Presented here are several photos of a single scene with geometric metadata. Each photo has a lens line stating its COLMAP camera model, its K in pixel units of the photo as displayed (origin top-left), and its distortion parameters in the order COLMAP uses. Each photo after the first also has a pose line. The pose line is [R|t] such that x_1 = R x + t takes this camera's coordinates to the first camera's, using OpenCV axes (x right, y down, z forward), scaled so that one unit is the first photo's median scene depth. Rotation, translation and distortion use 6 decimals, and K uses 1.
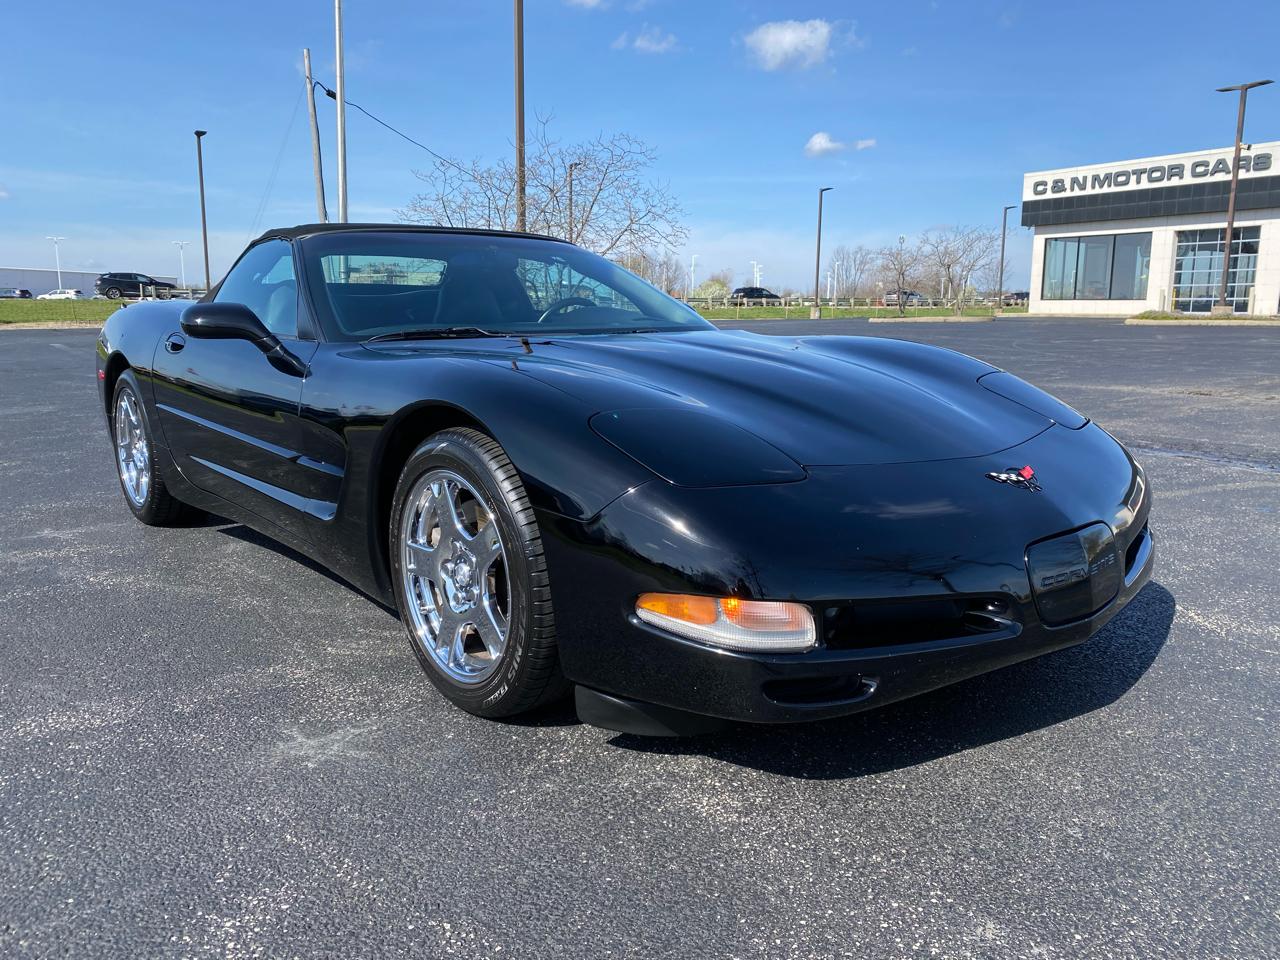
lens RADIAL K [[983.0, 0, 636.7], [0, 983.0, 472.0], [0, 0, 1]] dist [0.022845, -0.021926]
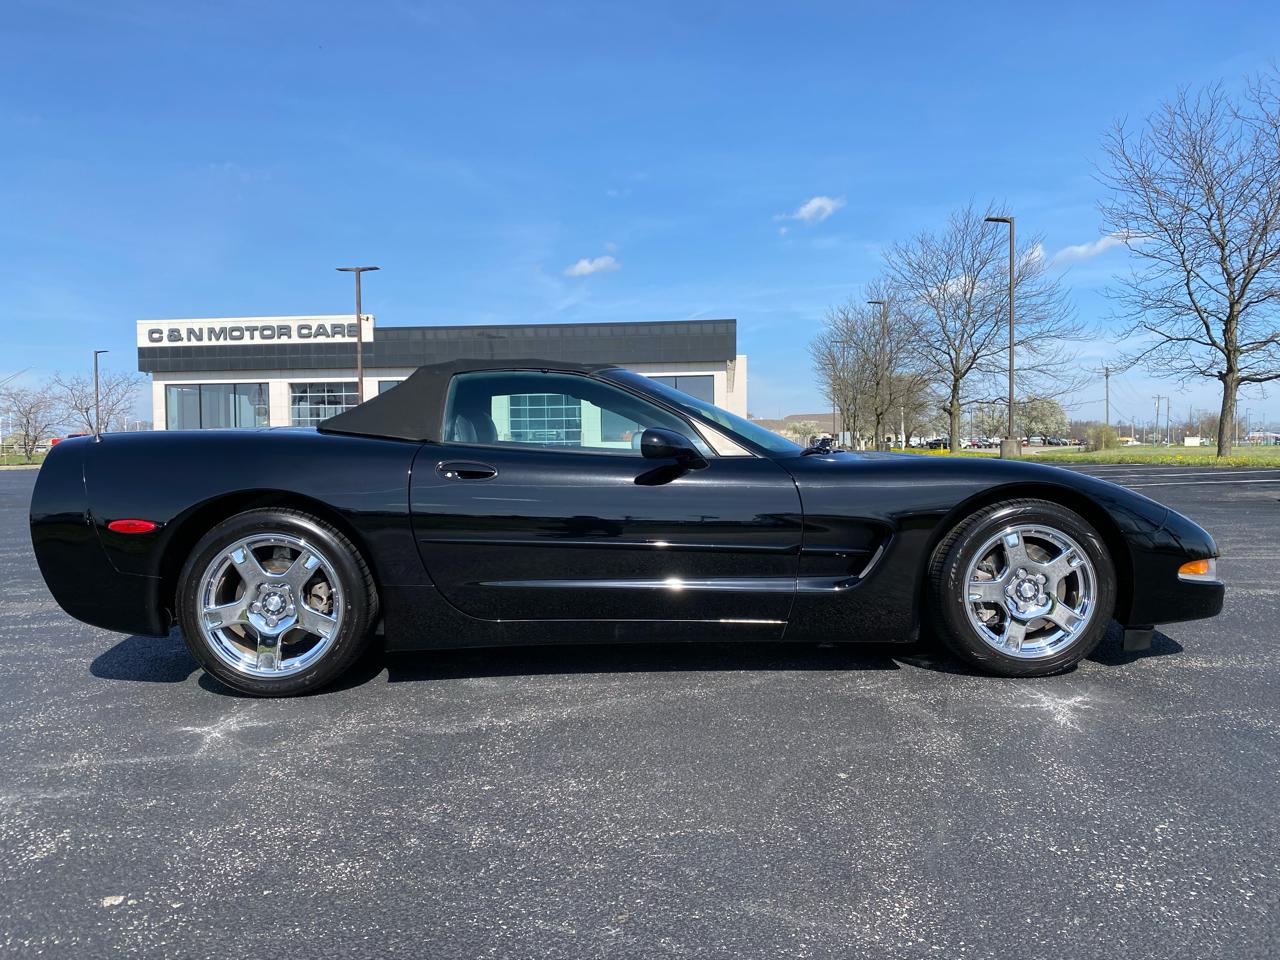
lens RADIAL K [[983.0, 0, 627.2], [0, 983.0, 477.8], [0, 0, 1]] dist [0.022845, -0.021926]
pose [[0.623864, -0.034909, 0.780753, -0.101582], [0.143631, 0.987107, -0.070634, -0.003101], [-0.768221, 0.156207, 0.620835, 0.026652]]
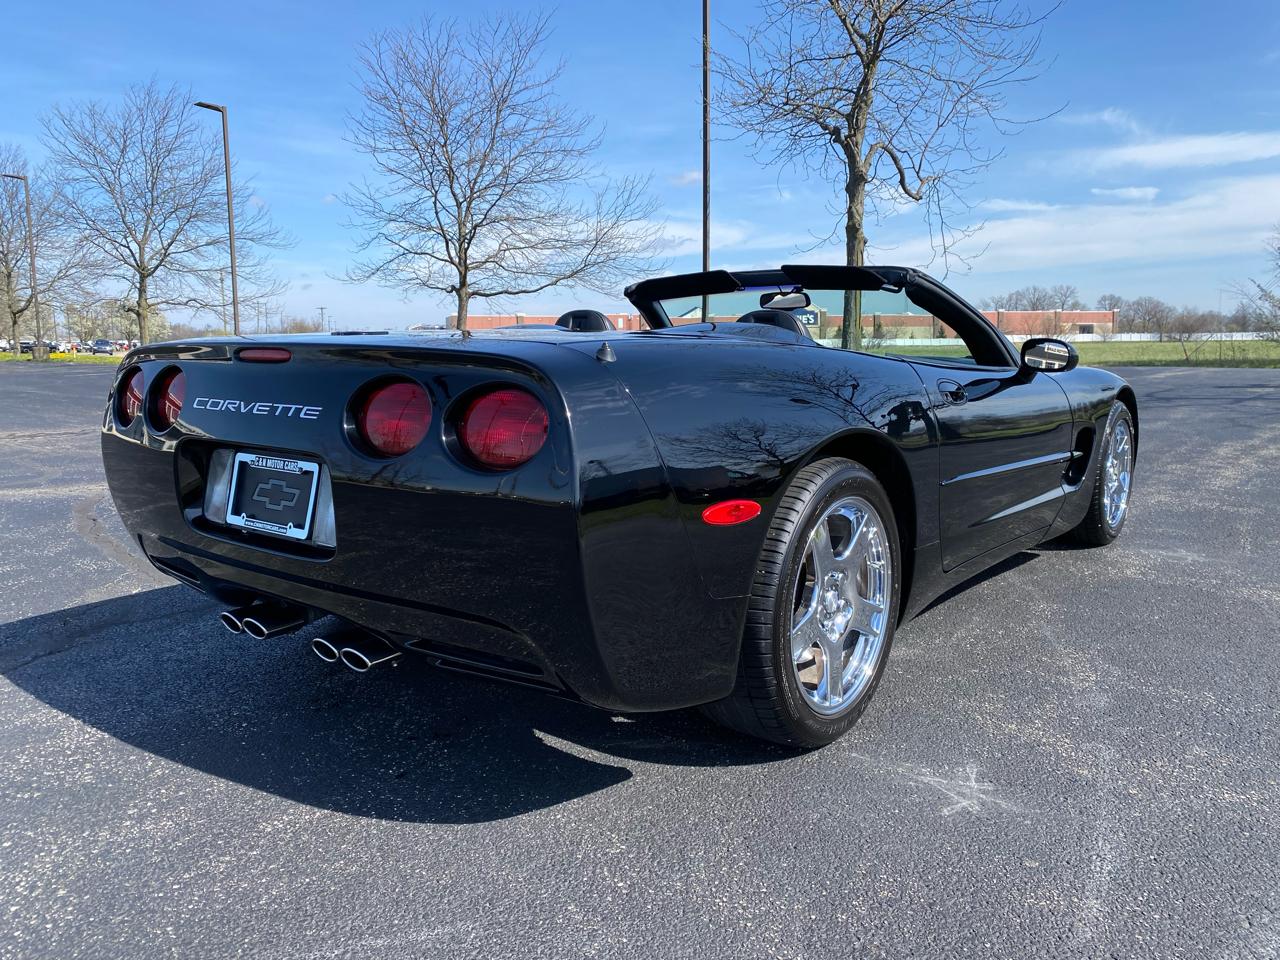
lens RADIAL K [[983.0, 0, 632.3], [0, 983.0, 469.0], [0, 0, 1]] dist [0.022845, -0.021926]
pose [[-0.195818, -0.127092, 0.972370, -0.106042], [0.170708, 0.972009, 0.161423, -0.021616], [-0.965668, 0.197601, -0.168641, 0.126425]]
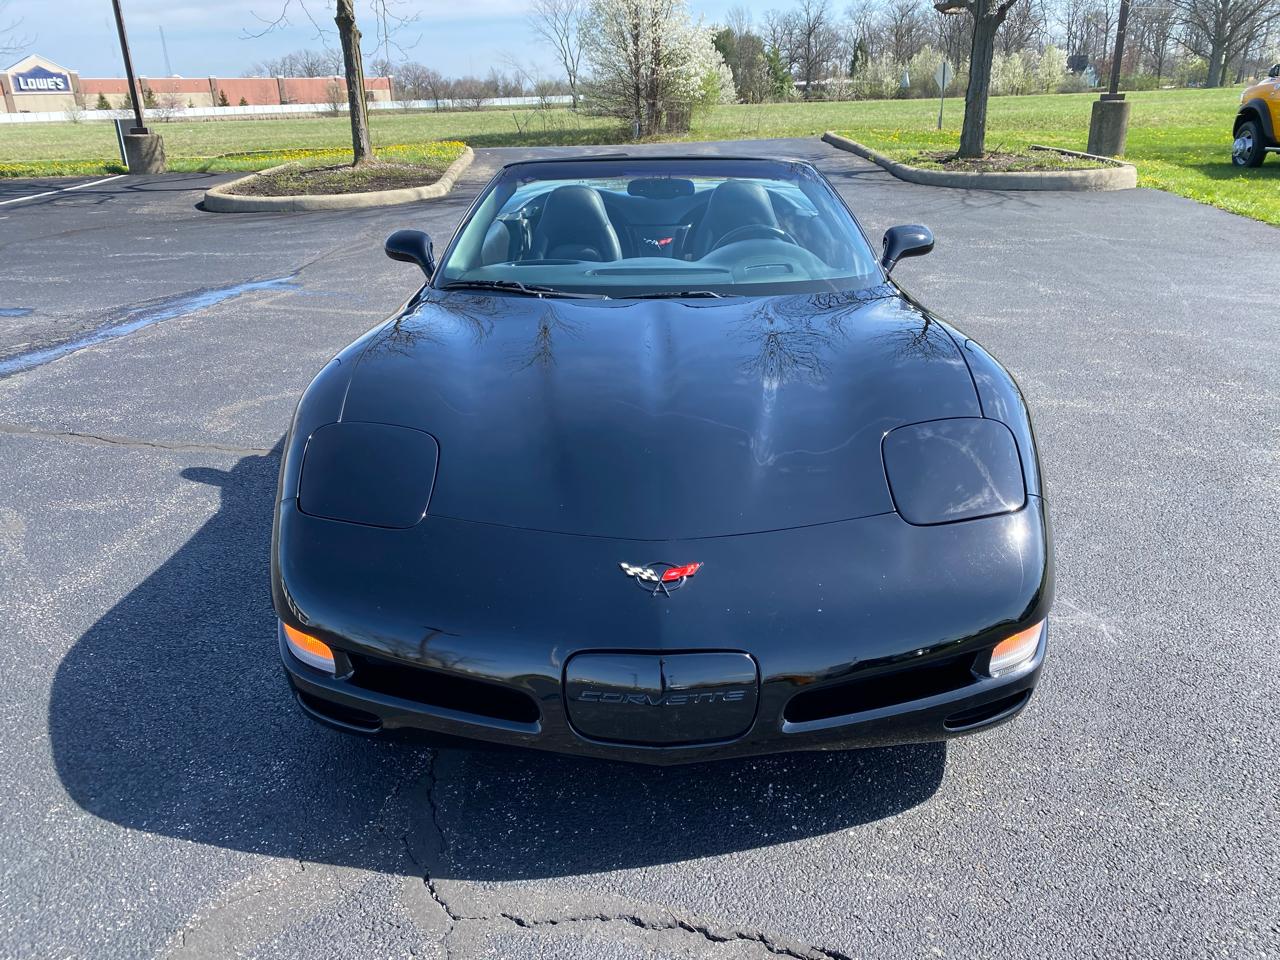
lens RADIAL K [[990.0, 0, 640.9], [0, 990.0, 464.8], [0, 0, 1]] dist [0.022983, -0.018061]
pose [[-0.775814, -0.202115, 0.597714, -0.089013], [0.130358, 0.875524, 0.465257, -0.048088], [-0.617349, 0.438869, -0.652897, 0.209169]]
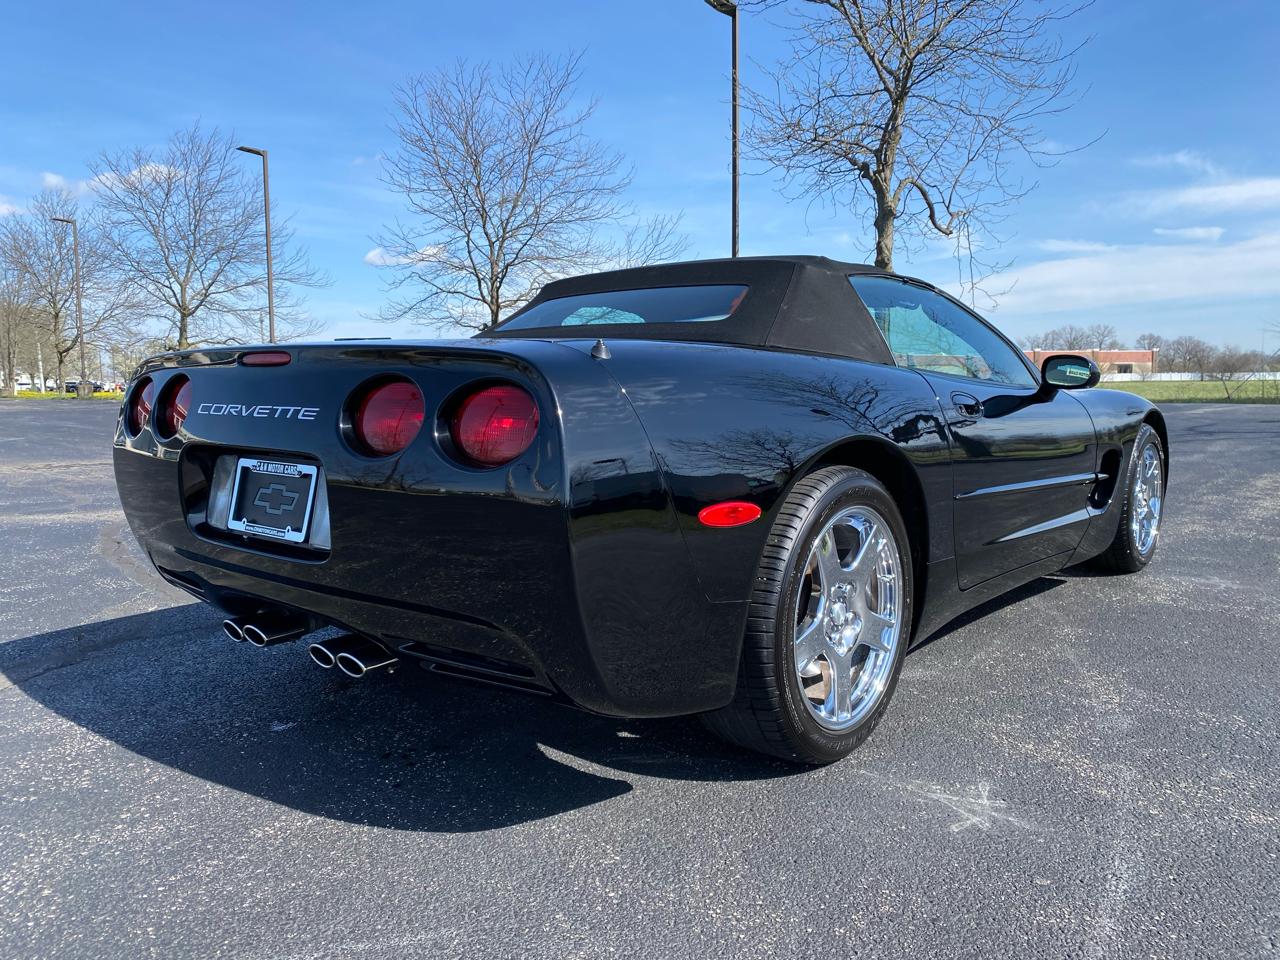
lens RADIAL K [[983.0, 0, 630.5], [0, 983.0, 477.6], [0, 0, 1]] dist [0.022845, -0.021926]
pose [[-0.161705, -0.096978, 0.982063, -0.105794], [0.171948, 0.977168, 0.124807, -0.019389], [-0.971744, 0.189045, -0.141338, 0.125005]]
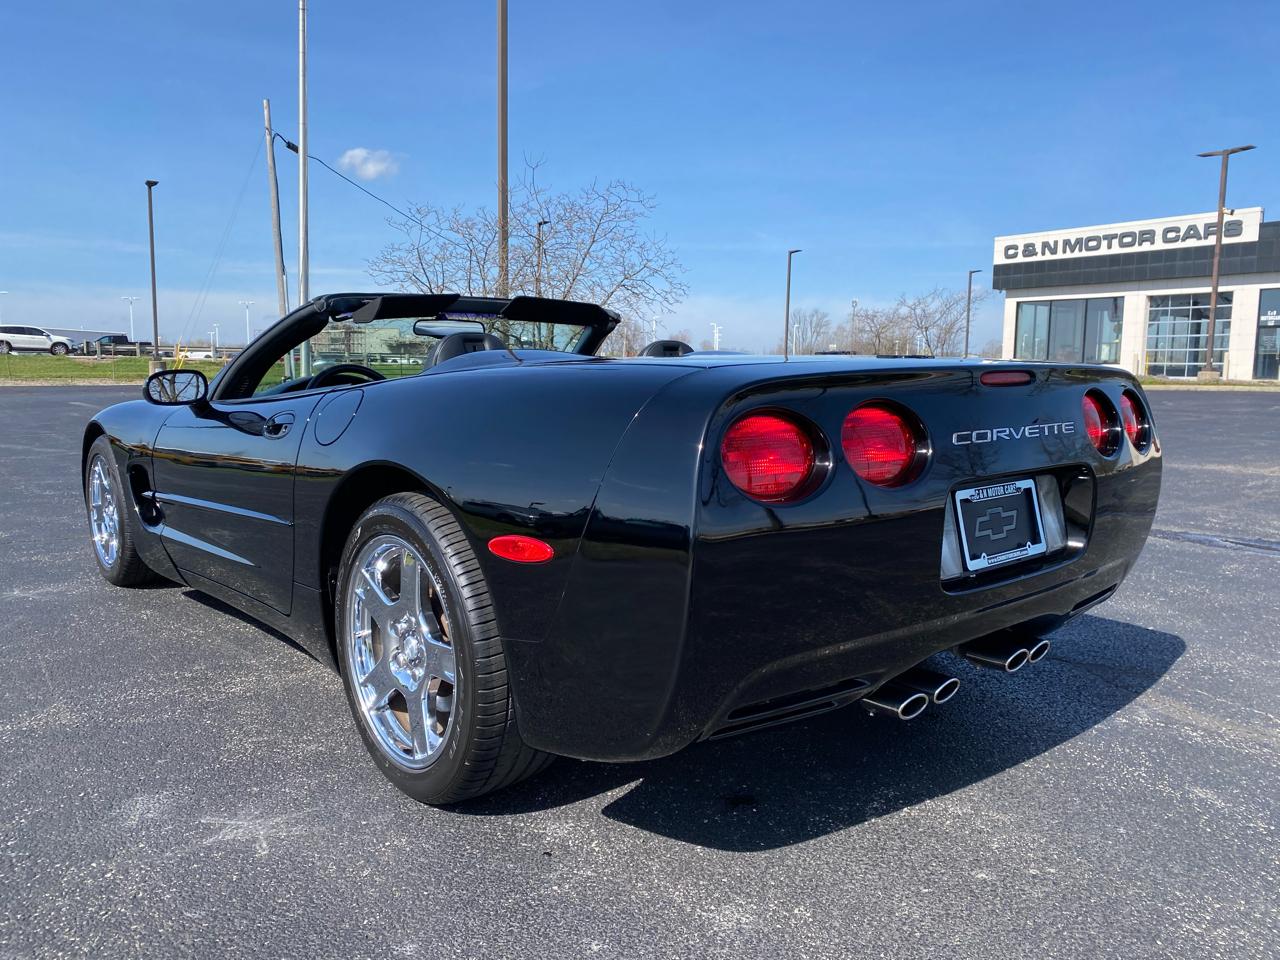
lens RADIAL K [[983.0, 0, 640.9], [0, 983.0, 478.4], [0, 0, 1]] dist [0.022845, -0.021926]
pose [[0.998859, 0.001367, 0.047743, -0.015040], [0.001154, 0.998608, -0.052736, -0.007894], [-0.047748, 0.052731, 0.997467, 0.041096]]
